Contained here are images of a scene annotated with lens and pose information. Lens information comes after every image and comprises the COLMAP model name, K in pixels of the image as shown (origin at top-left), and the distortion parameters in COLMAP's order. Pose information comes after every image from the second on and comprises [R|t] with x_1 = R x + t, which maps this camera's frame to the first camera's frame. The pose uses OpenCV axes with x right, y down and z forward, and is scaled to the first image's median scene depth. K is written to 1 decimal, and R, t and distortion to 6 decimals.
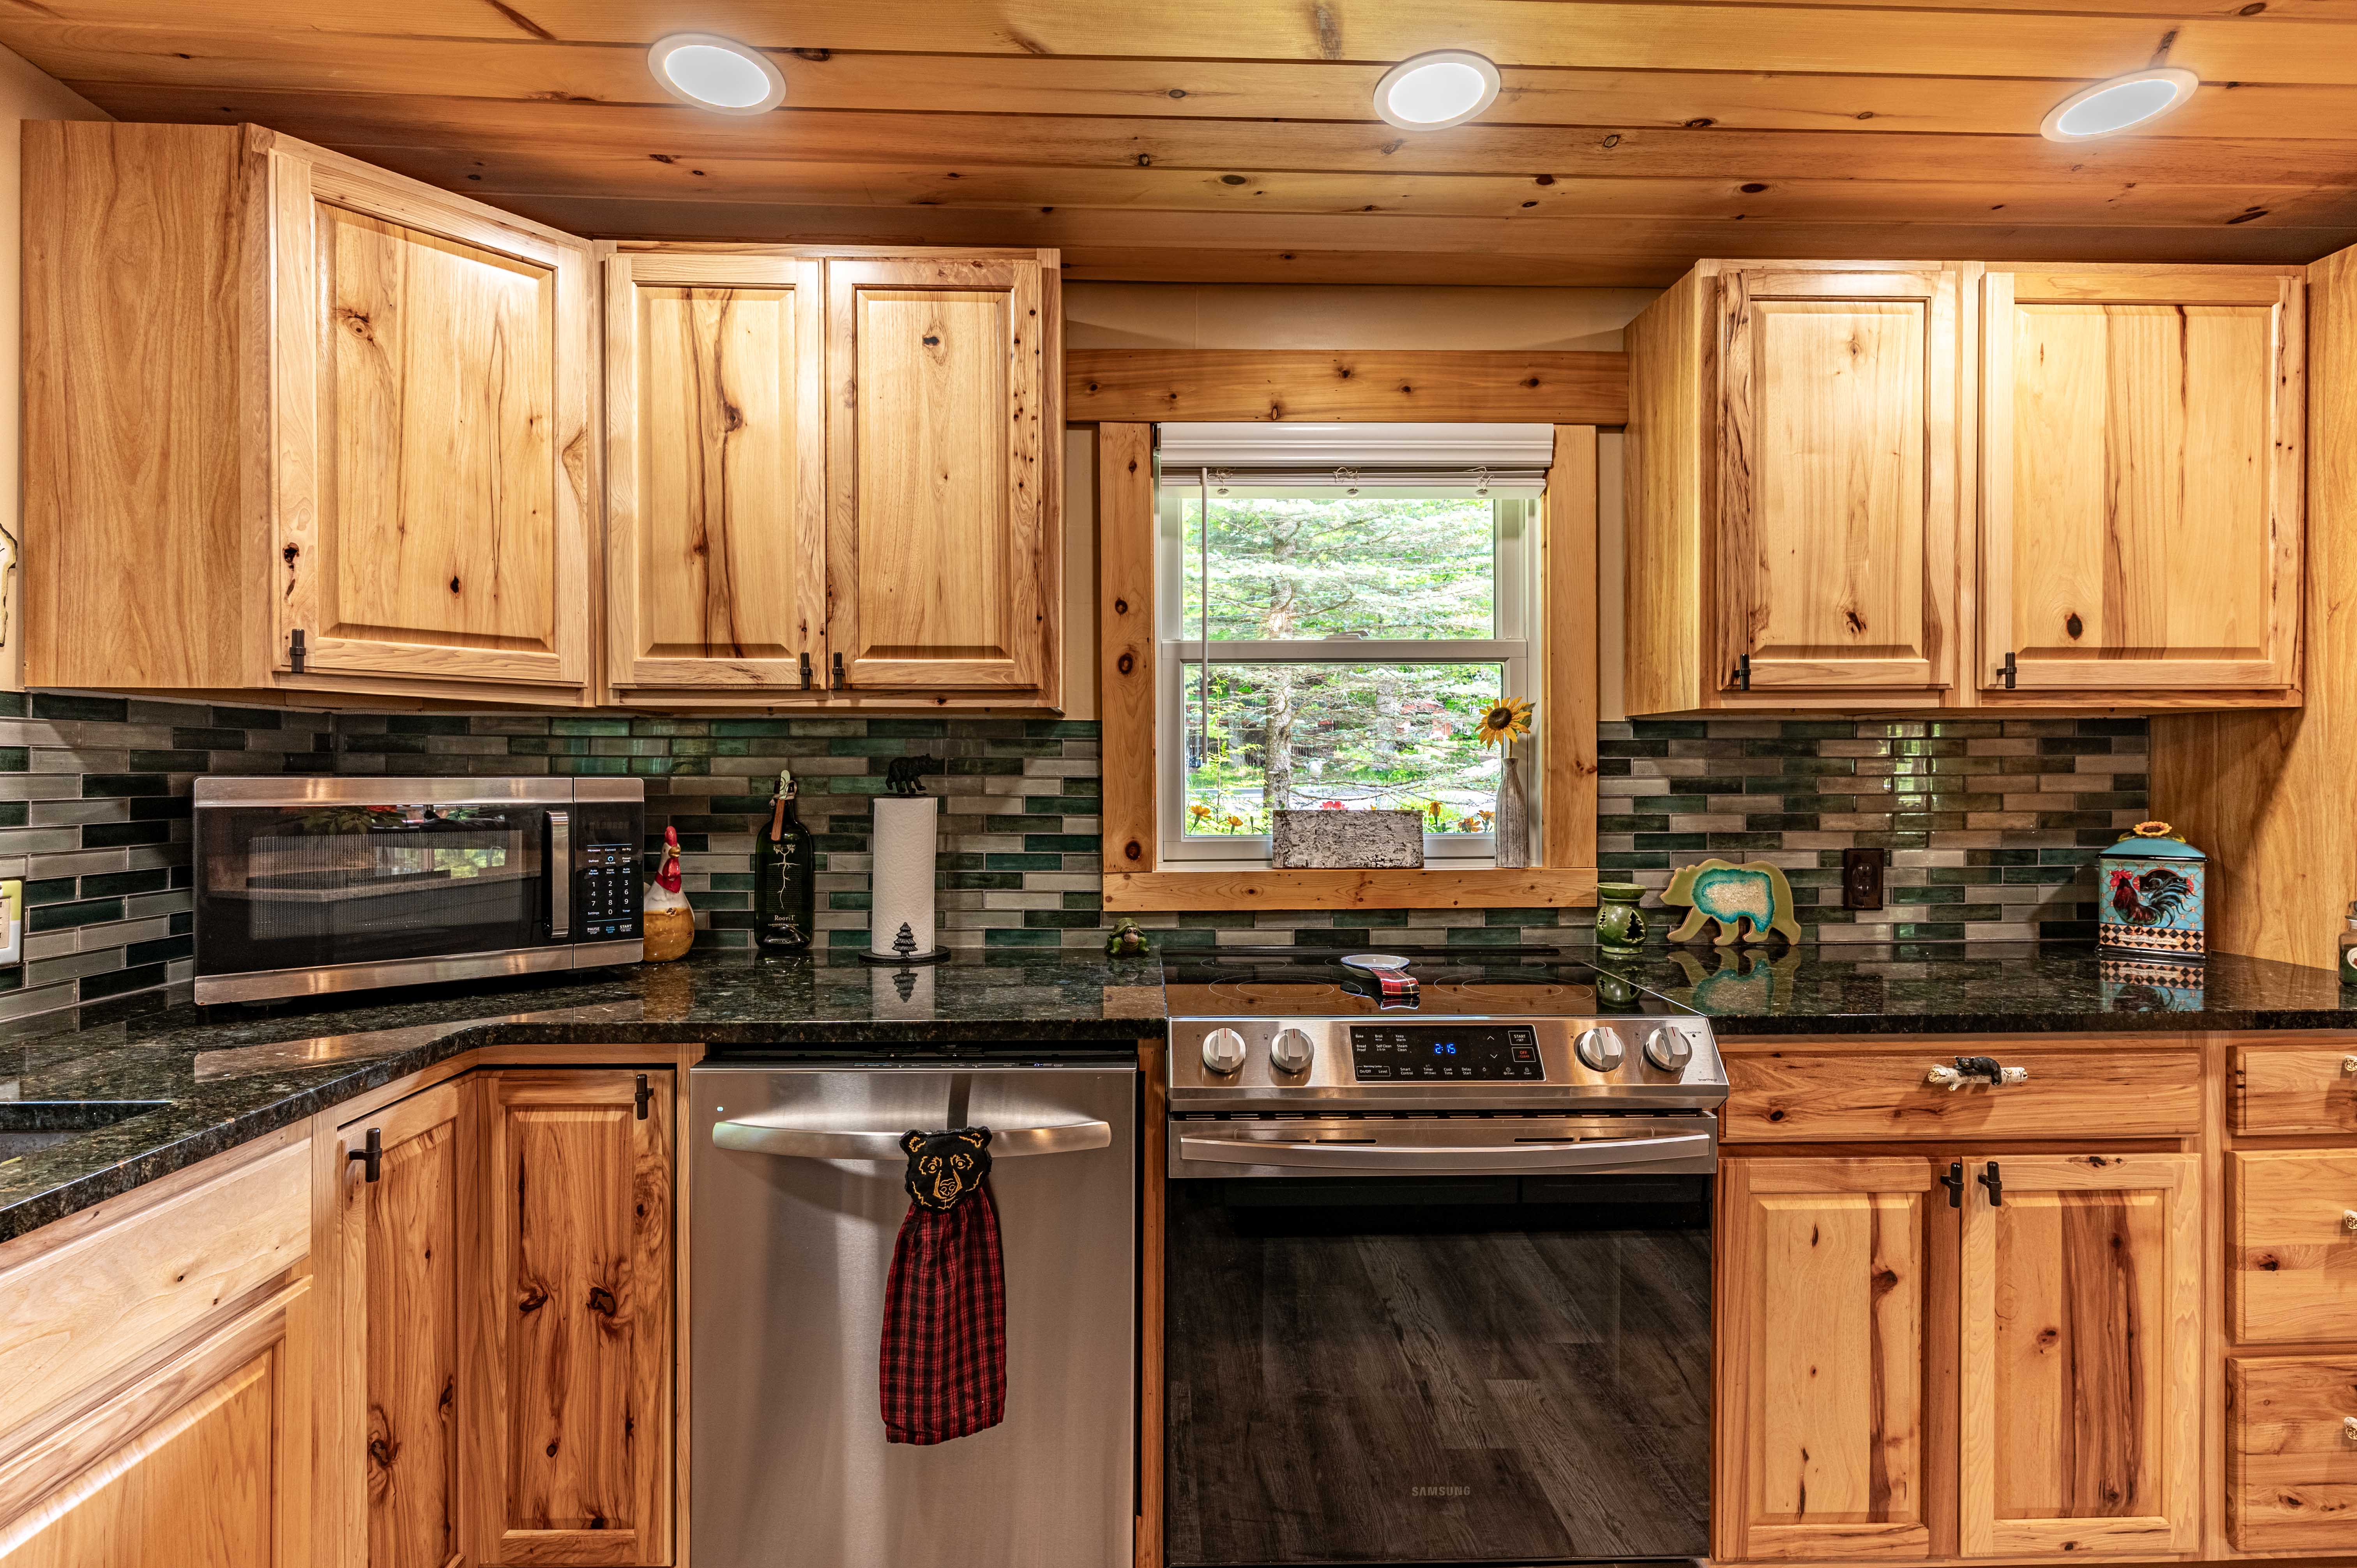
lens RADIAL K [[1134.0, 0, 1181.5], [0, 1134.0, 781.4], [0, 0, 1]] dist [-0.003376, 0.004169]
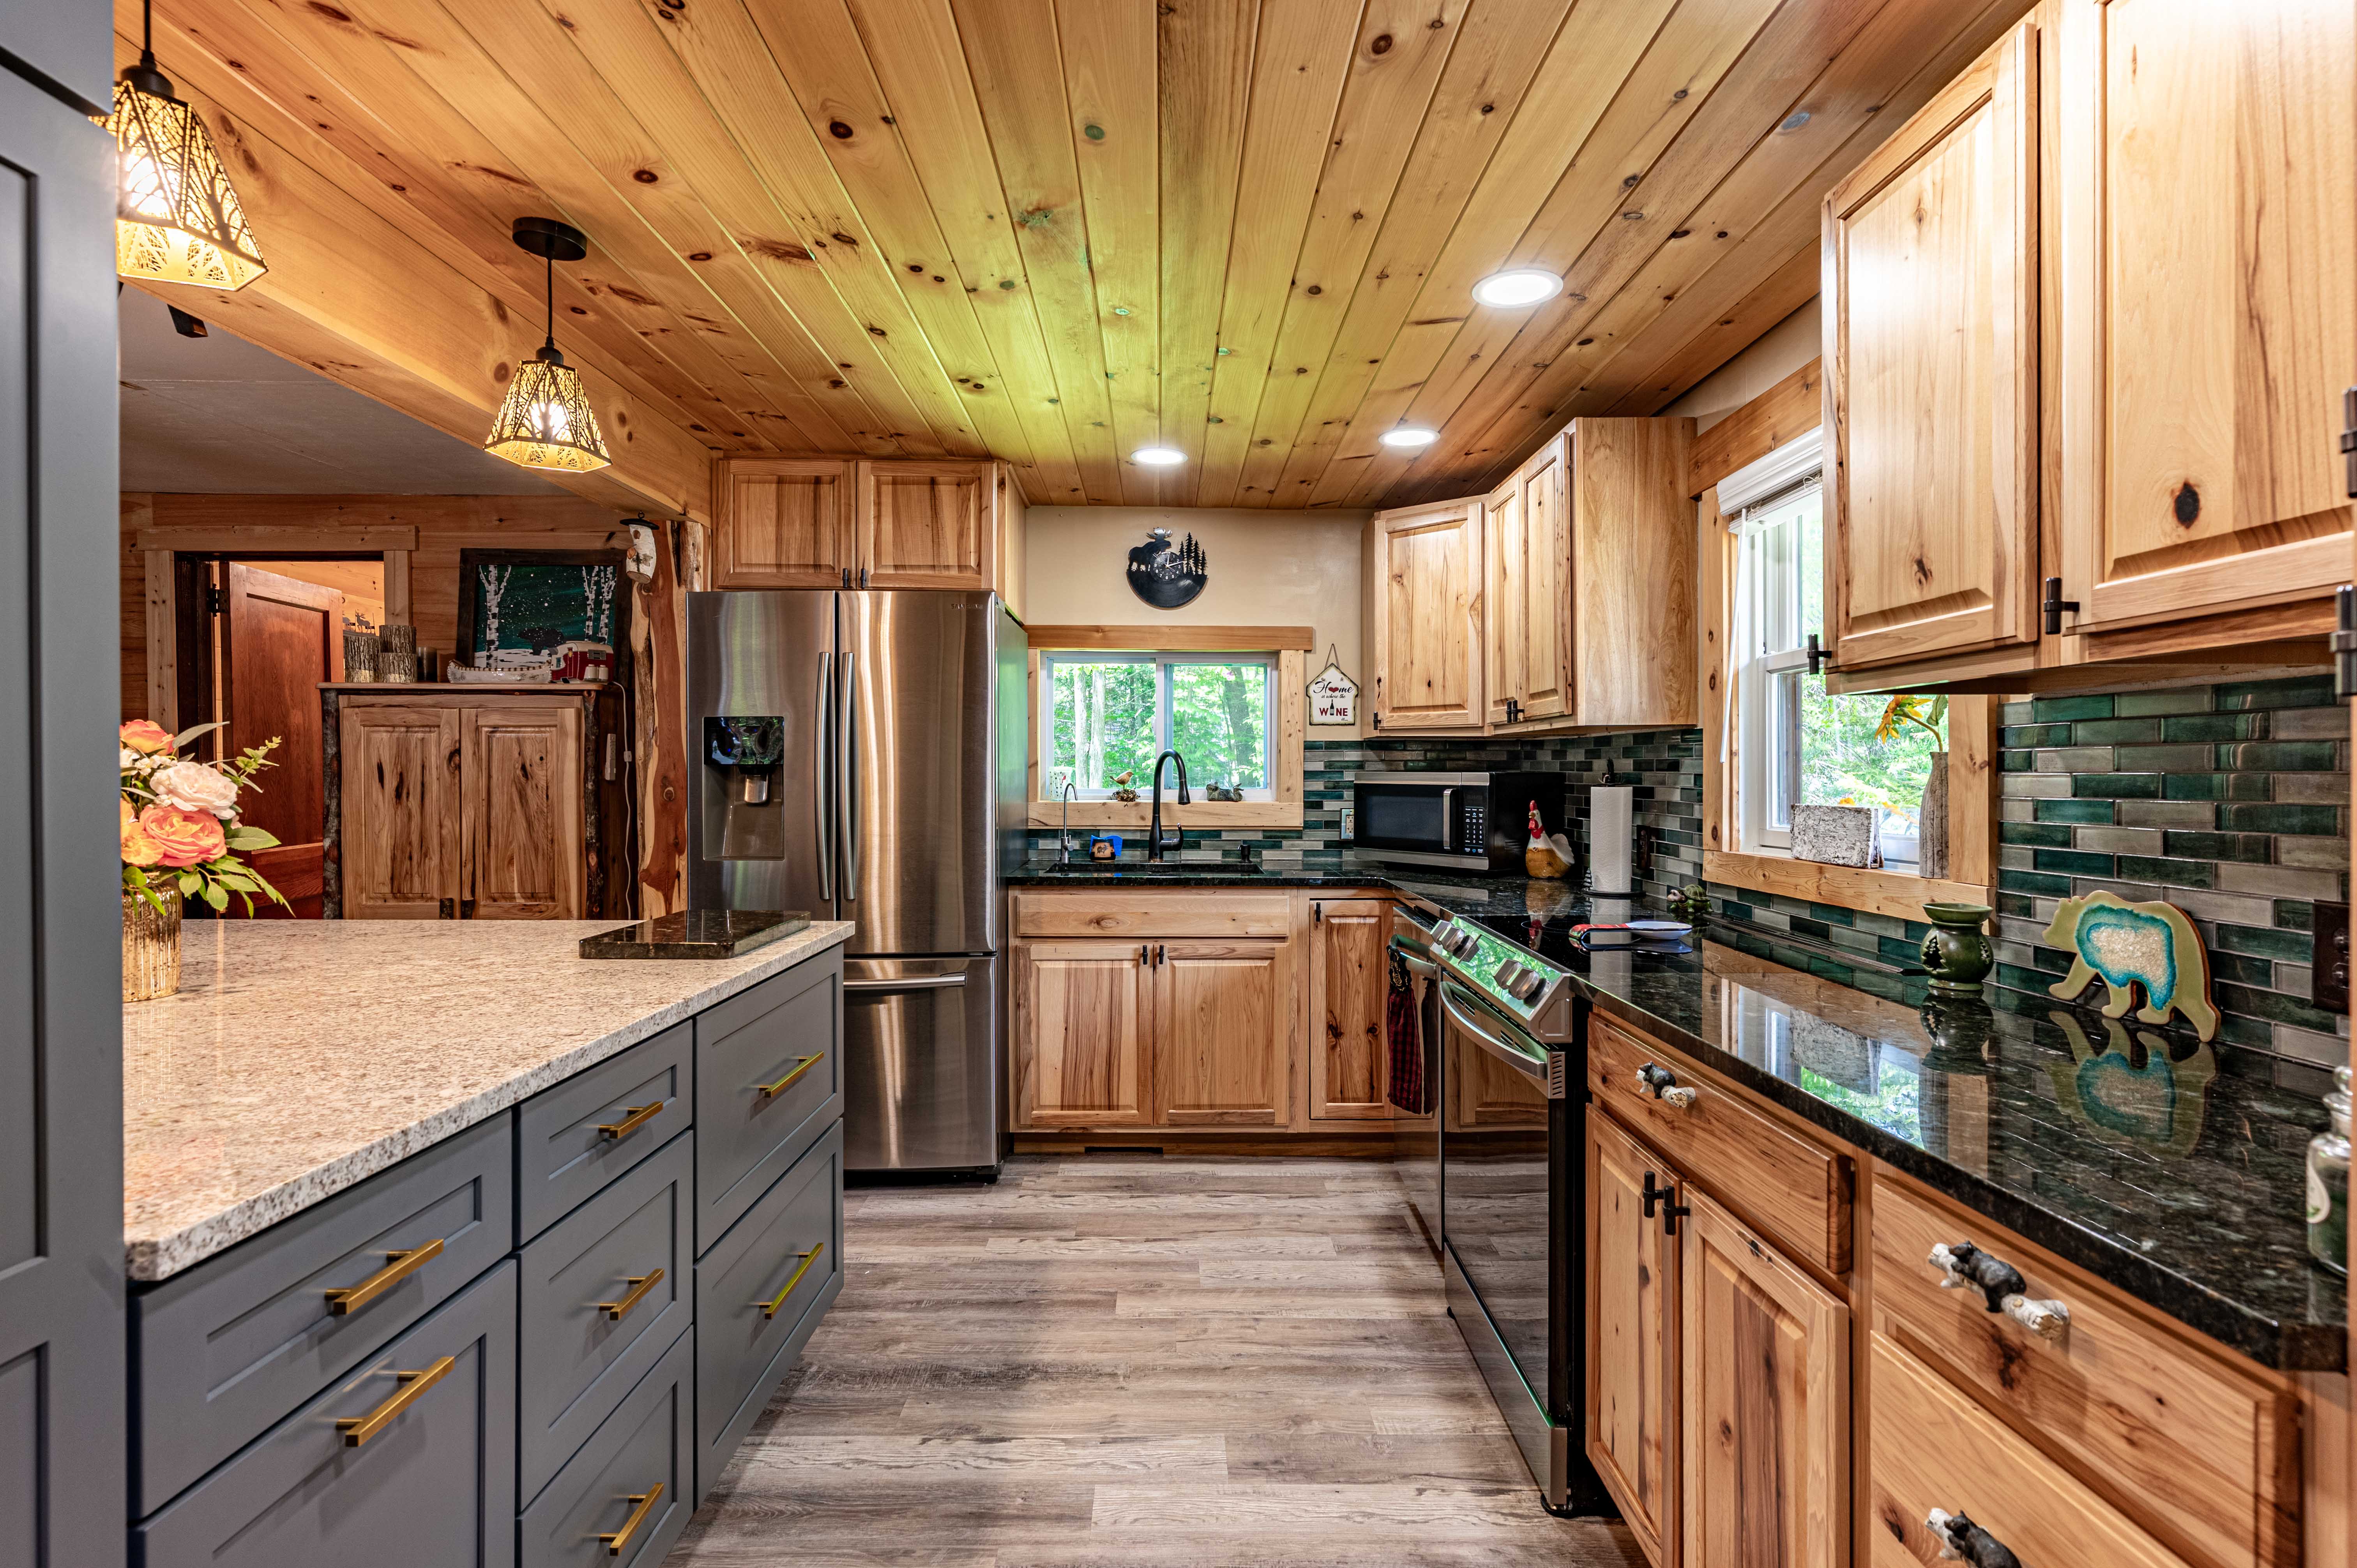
lens RADIAL K [[1134.0, 0, 1168.8], [0, 1134.0, 781.7], [0, 0, 1]] dist [-0.003376, 0.004169]
pose [[-0.041753, 0.008266, -0.999094, 1.373533], [-0.010155, 0.999911, 0.008697, 0.000746], [0.999076, 0.010509, -0.041665, 0.520653]]
